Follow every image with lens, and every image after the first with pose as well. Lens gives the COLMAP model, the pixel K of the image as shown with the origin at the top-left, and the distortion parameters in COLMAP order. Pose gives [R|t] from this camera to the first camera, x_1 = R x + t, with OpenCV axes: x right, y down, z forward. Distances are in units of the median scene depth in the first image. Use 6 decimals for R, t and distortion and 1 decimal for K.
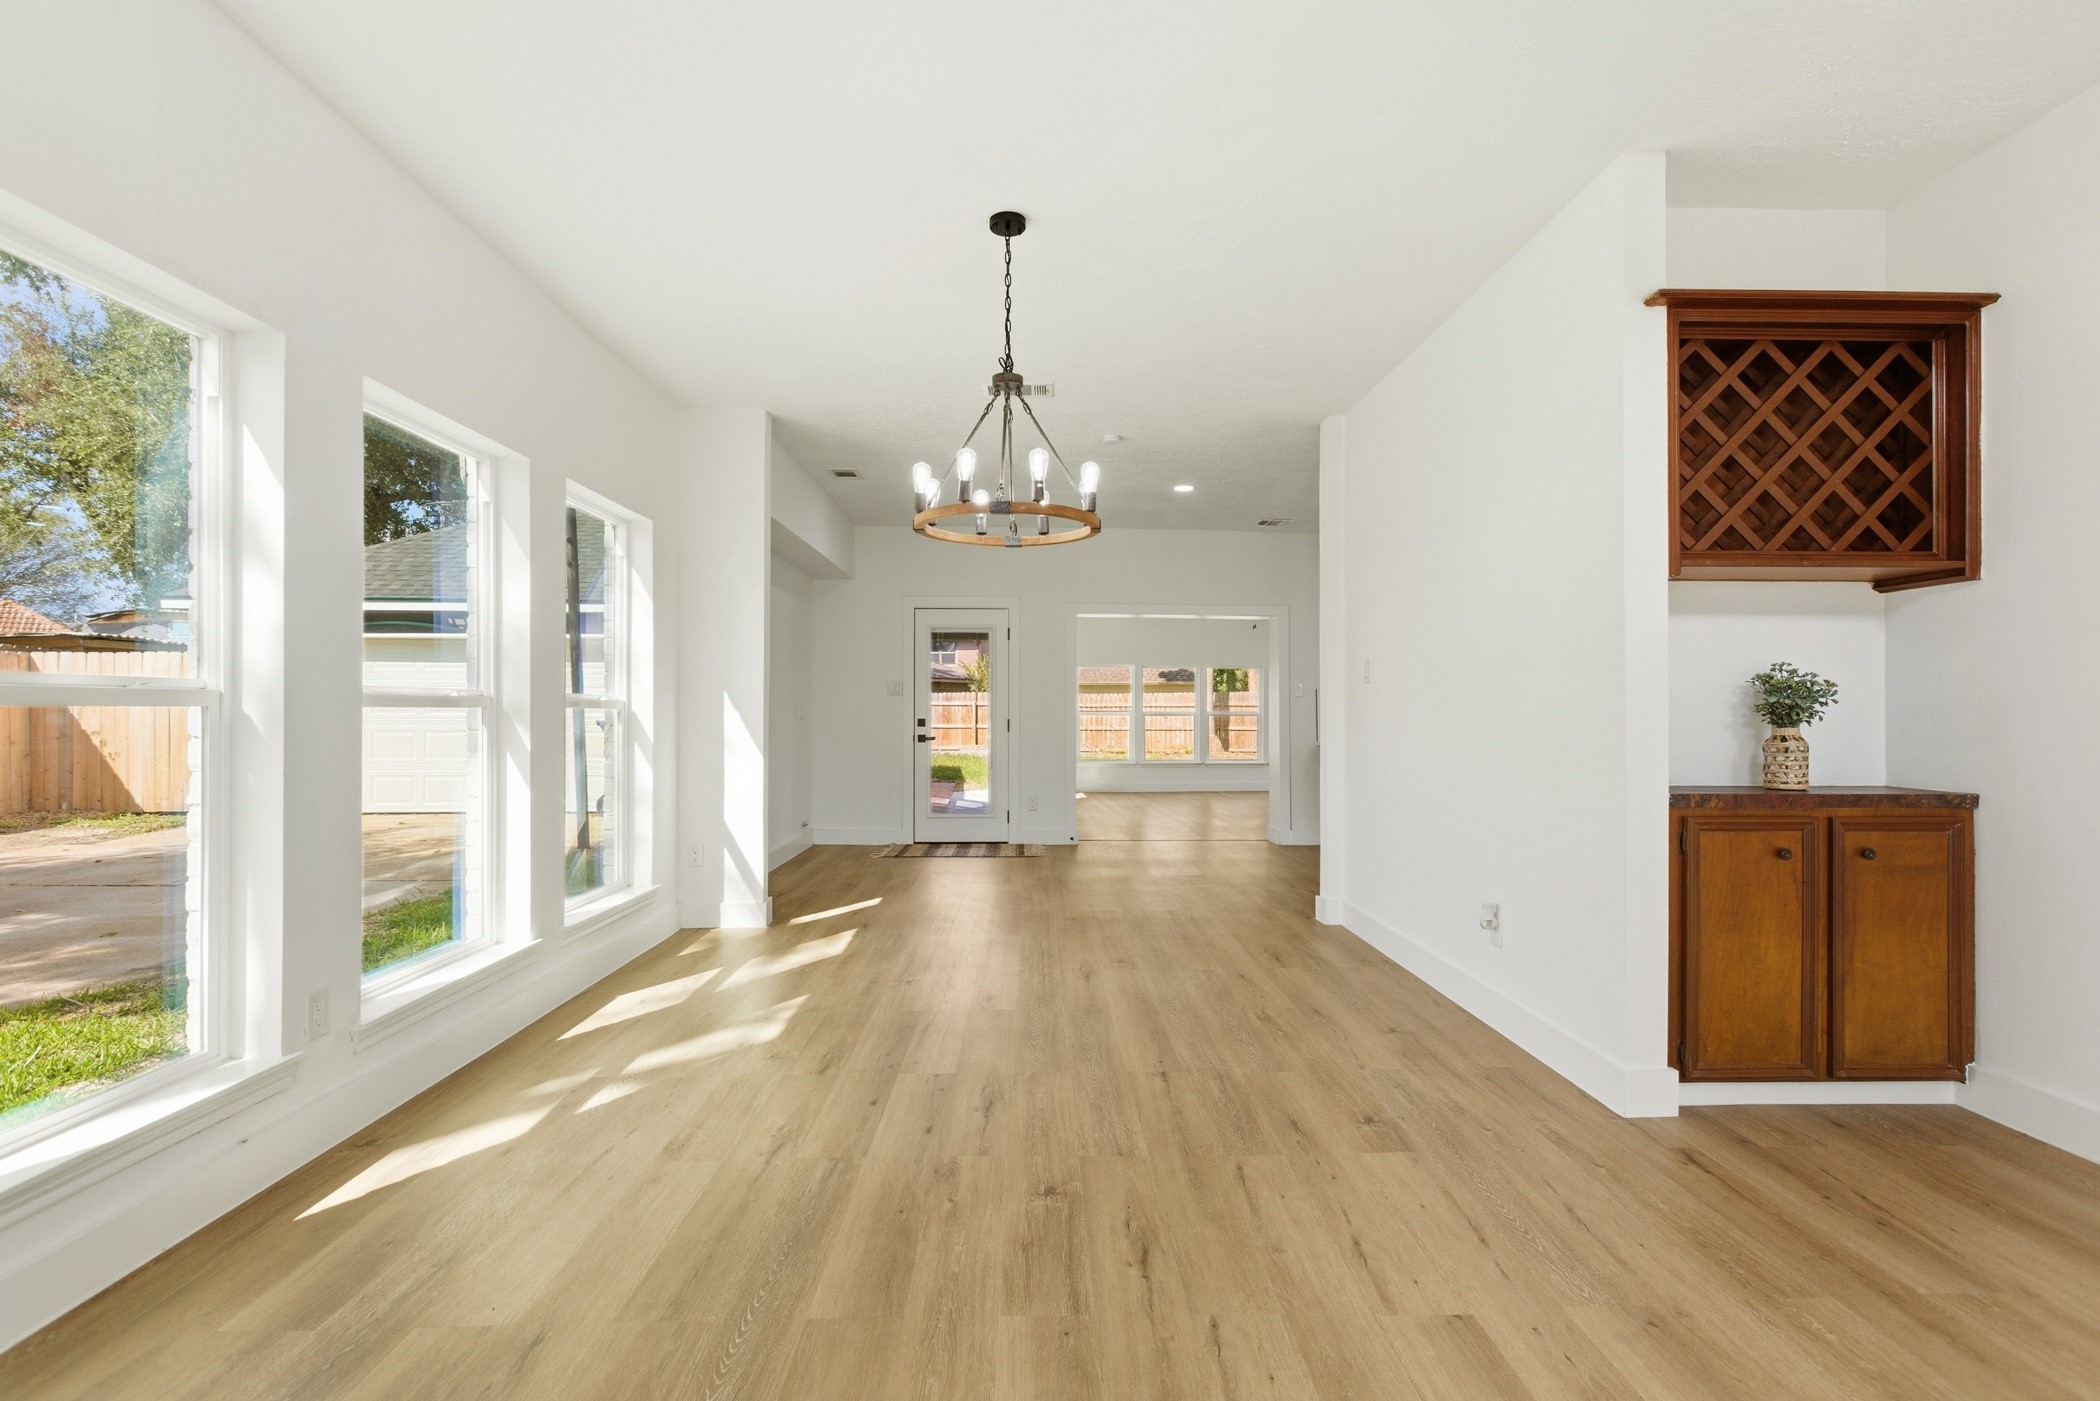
lens RADIAL K [[962.1, 0, 1072.4], [0, 962.1, 710.8], [0, 0, 1]] dist [-0.005857, 0.003767]
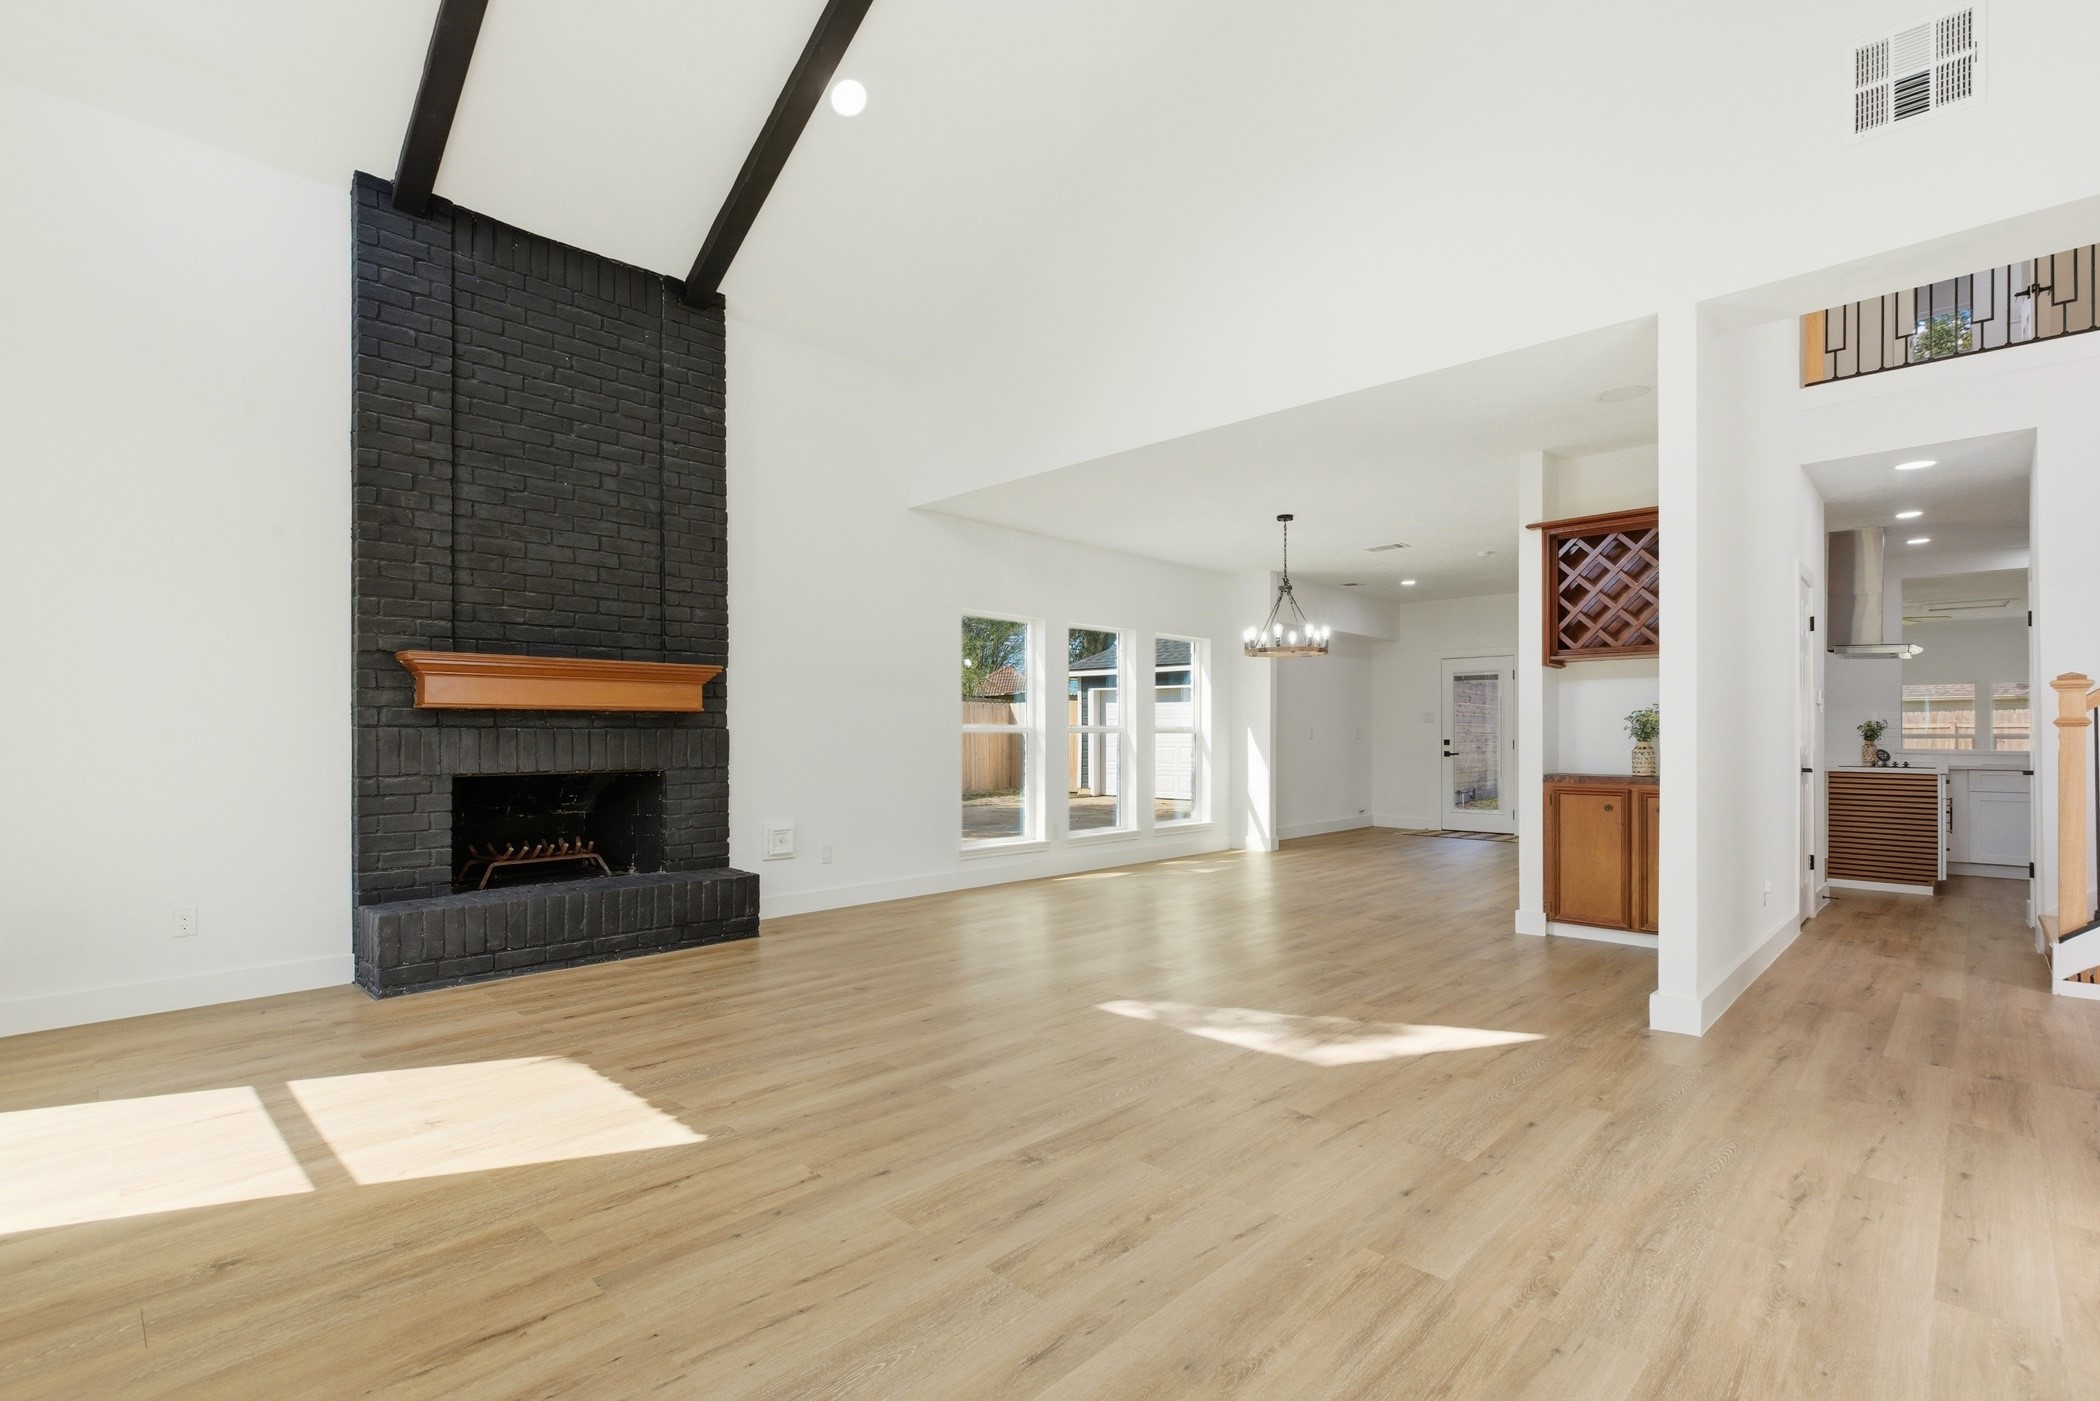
lens RADIAL K [[962.1, 0, 1079.1], [0, 962.1, 716.5], [0, 0, 1]] dist [-0.005857, 0.003767]
pose [[0.717640, -0.017387, -0.696198, 1.239037], [0.004428, 0.999782, -0.020404, 0.002573], [0.696401, 0.011561, 0.717560, -1.024969]]
